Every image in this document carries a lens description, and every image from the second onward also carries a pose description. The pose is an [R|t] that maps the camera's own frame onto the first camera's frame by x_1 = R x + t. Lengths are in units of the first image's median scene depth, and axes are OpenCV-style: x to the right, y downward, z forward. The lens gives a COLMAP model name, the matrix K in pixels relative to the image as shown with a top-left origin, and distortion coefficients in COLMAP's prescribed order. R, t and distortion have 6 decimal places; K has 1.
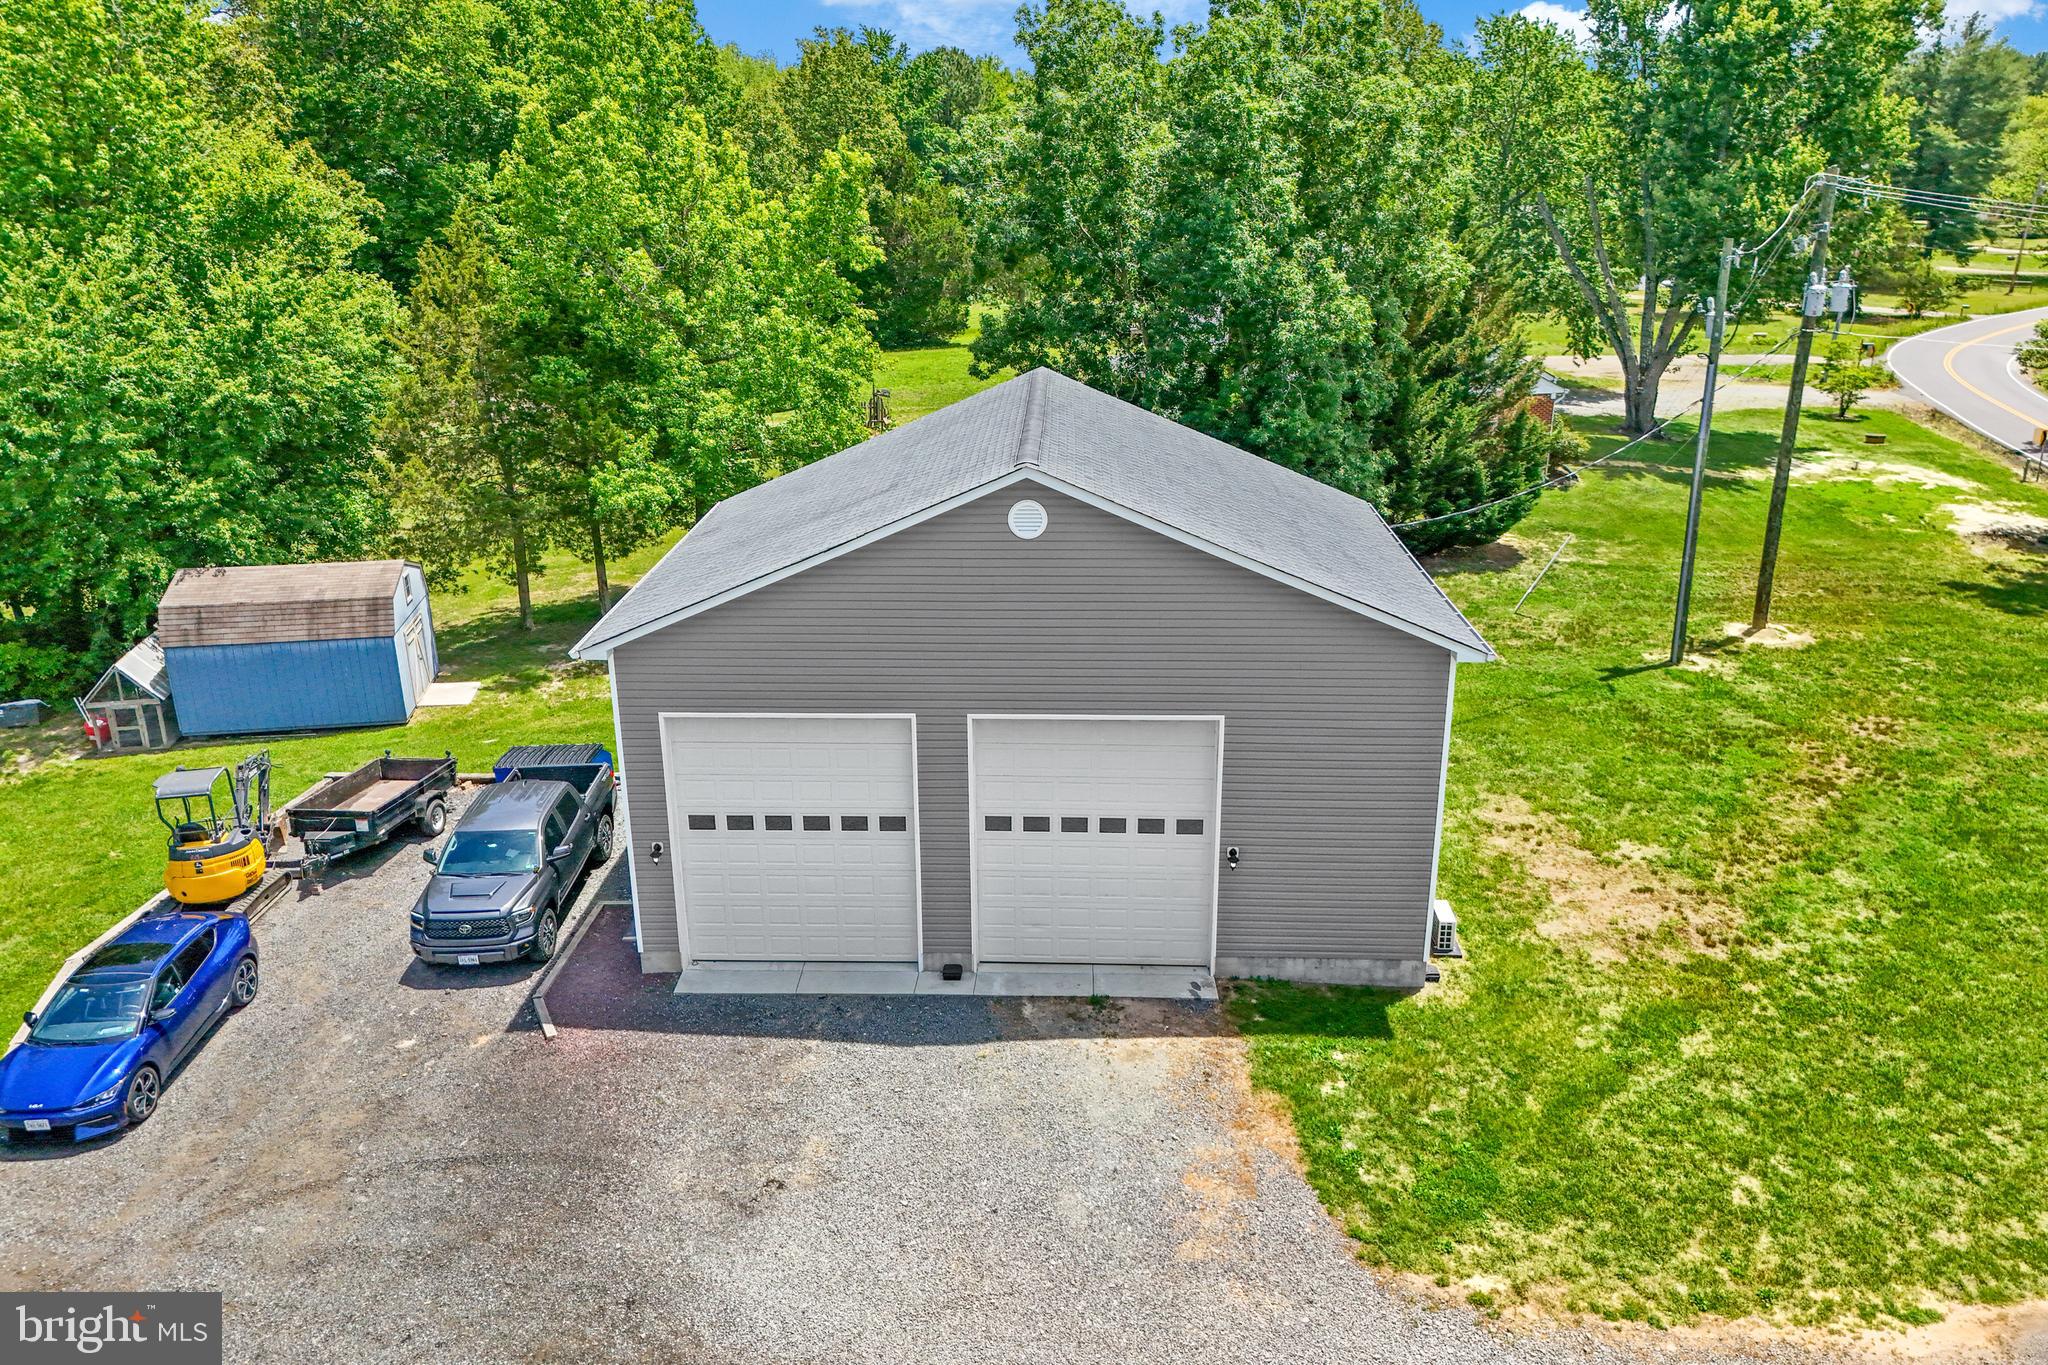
lens RADIAL K [[1513.8, 0, 1021.8], [0, 1513.8, 679.1], [0, 0, 1]] dist [0.068440, -0.067003]
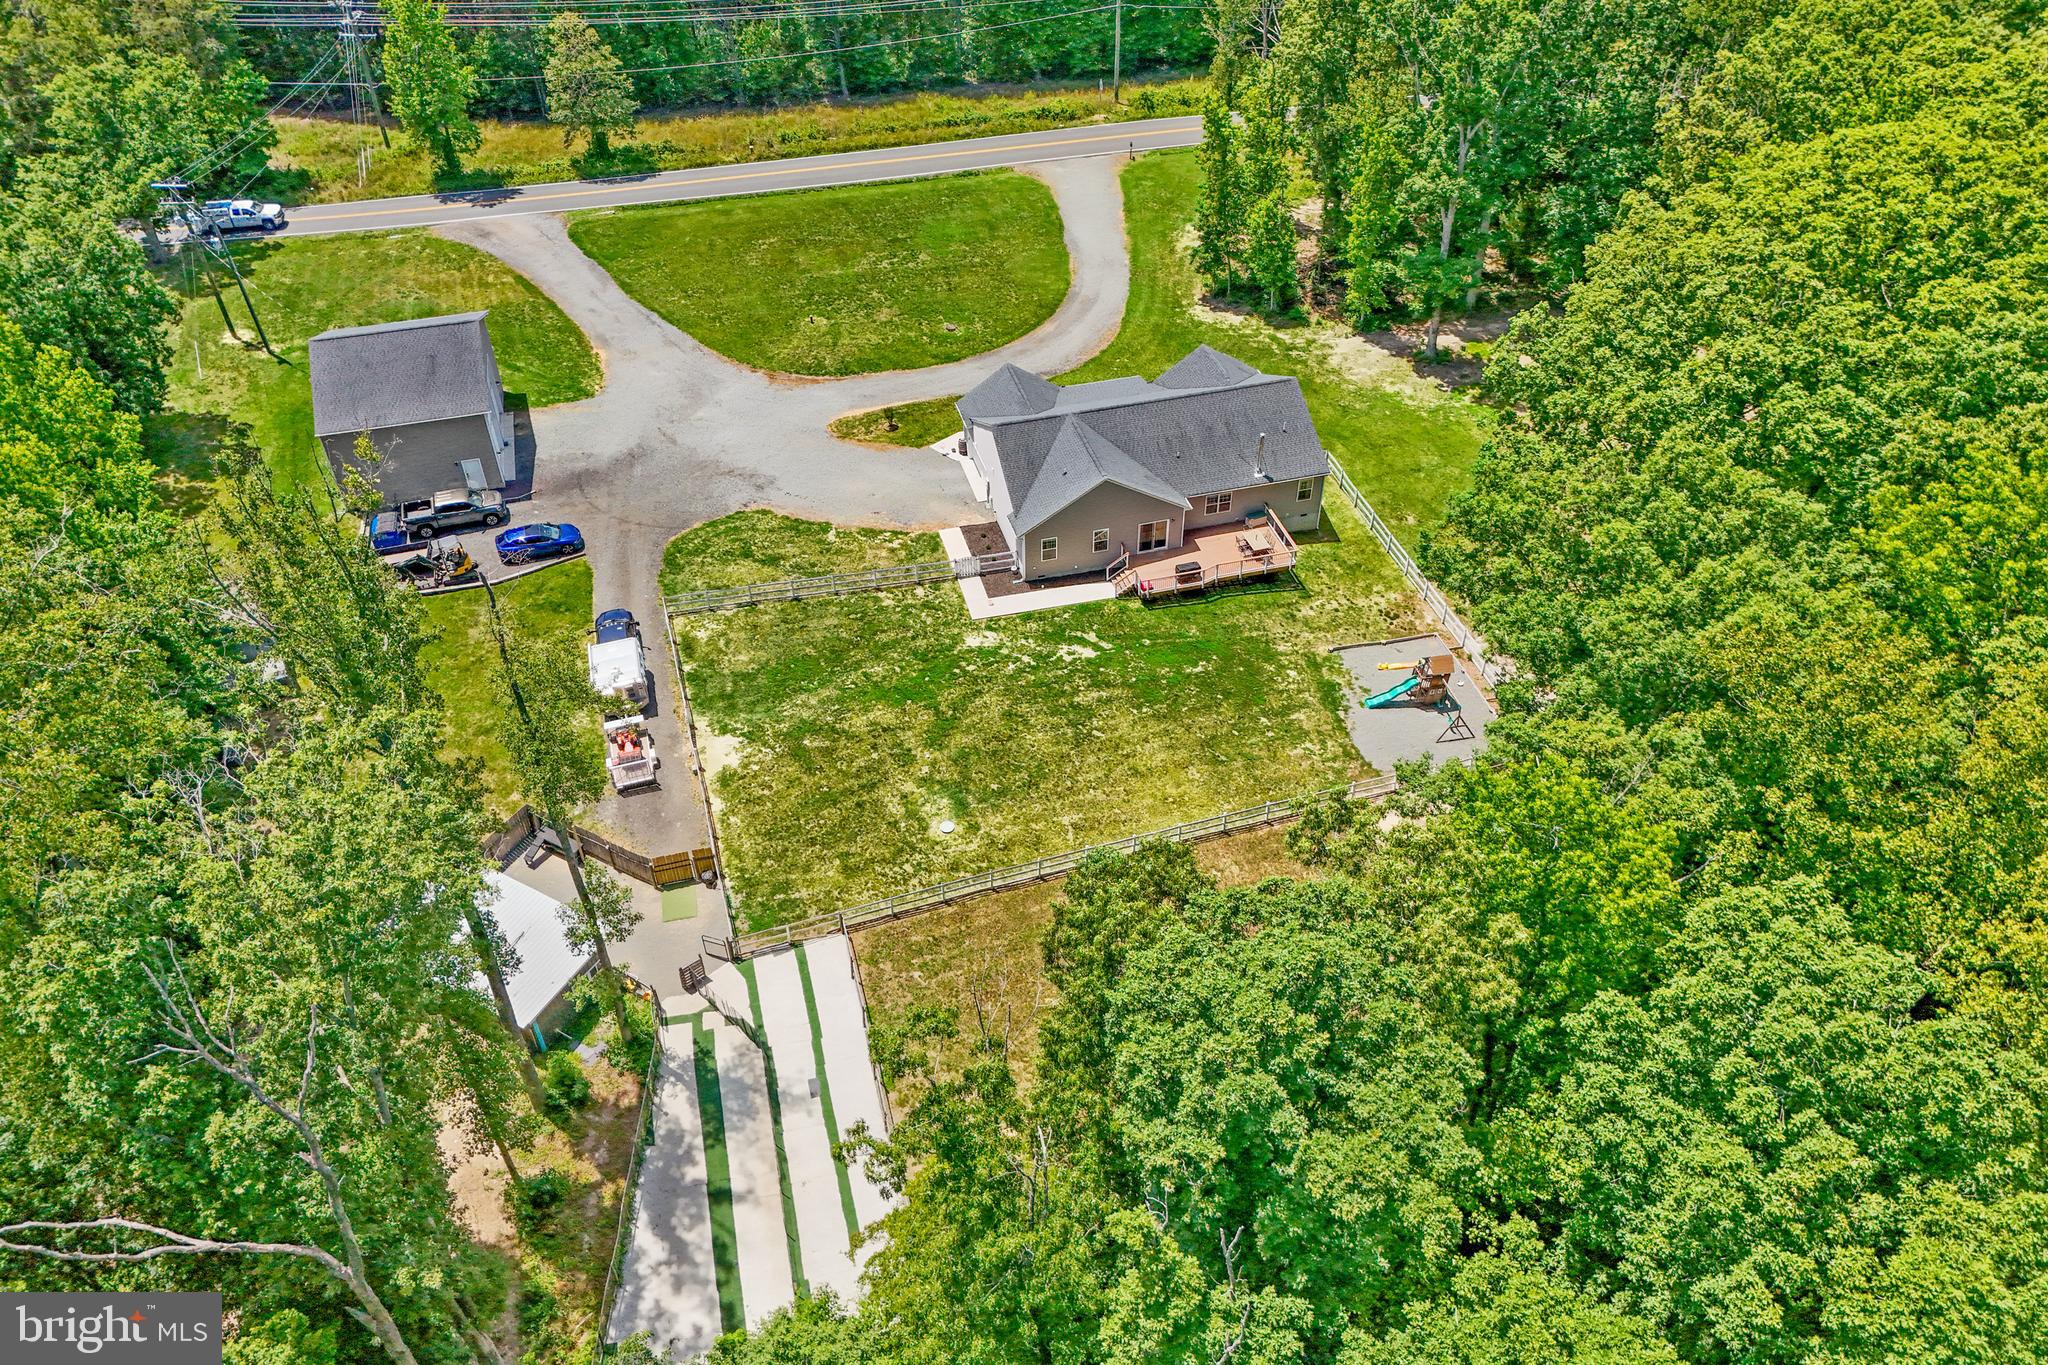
lens RADIAL K [[1513.8, 0, 1033.7], [0, 1513.8, 692.3], [0, 0, 1]] dist [0.068440, -0.067003]
pose [[-0.298993, -0.622782, 0.723012, -3.791381], [0.328101, 0.644385, 0.690737, -1.719256], [-0.896076, 0.443746, 0.011669, -0.022812]]
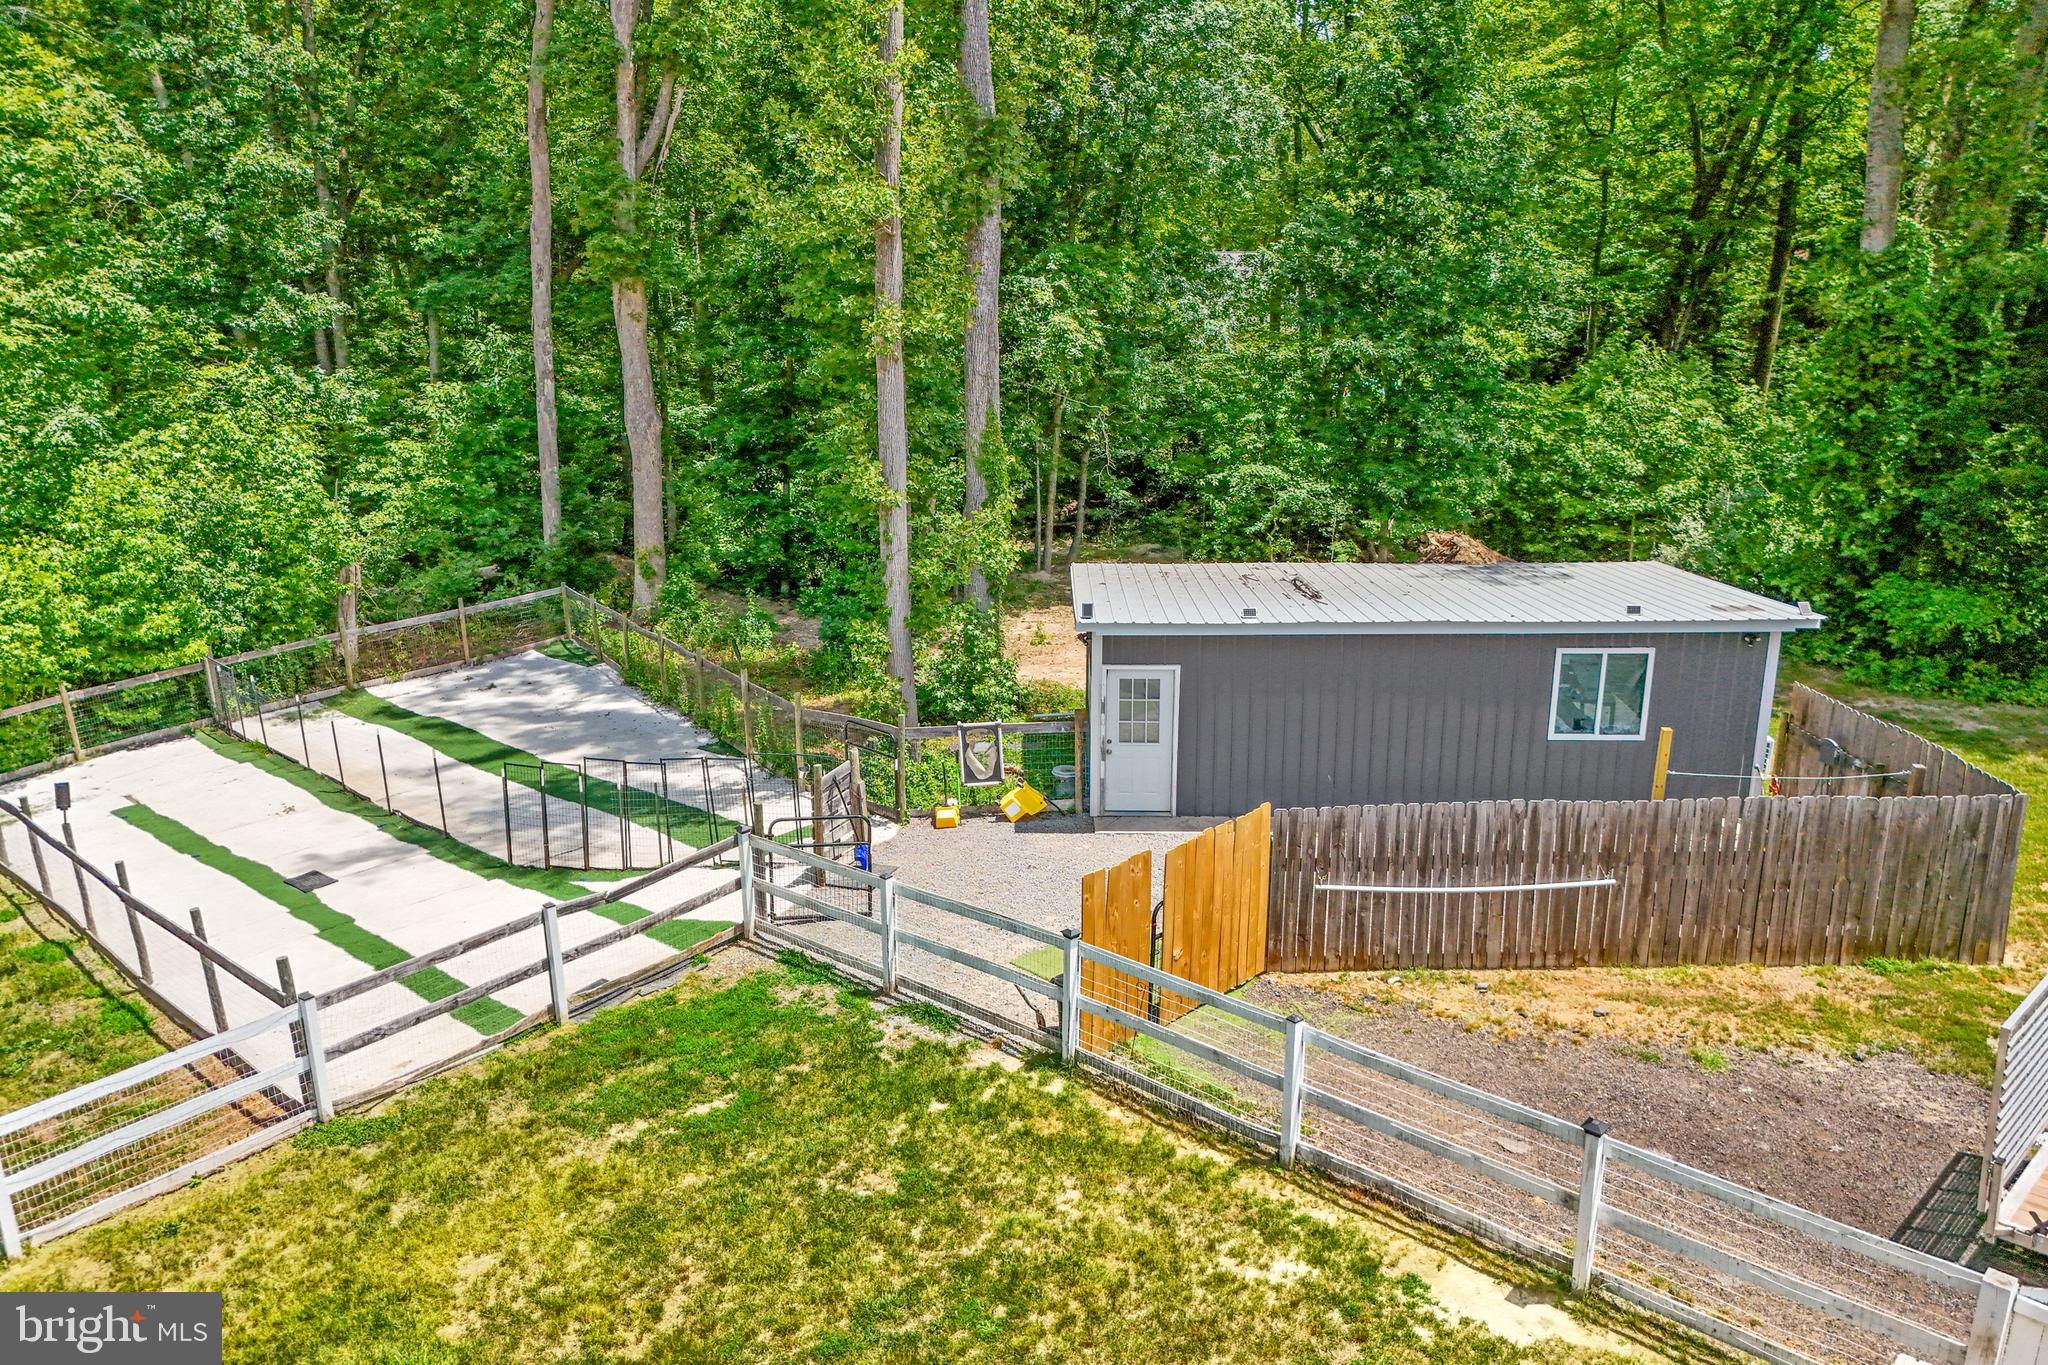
lens RADIAL K [[1513.8, 0, 1026.1], [0, 1513.8, 680.0], [0, 0, 1]] dist [0.068440, -0.067003]
pose [[0.721190, 0.200030, -0.663229, -1.358627], [-0.233115, 0.971644, 0.039560, 0.183103], [0.652336, 0.126078, 0.747370, 0.258221]]
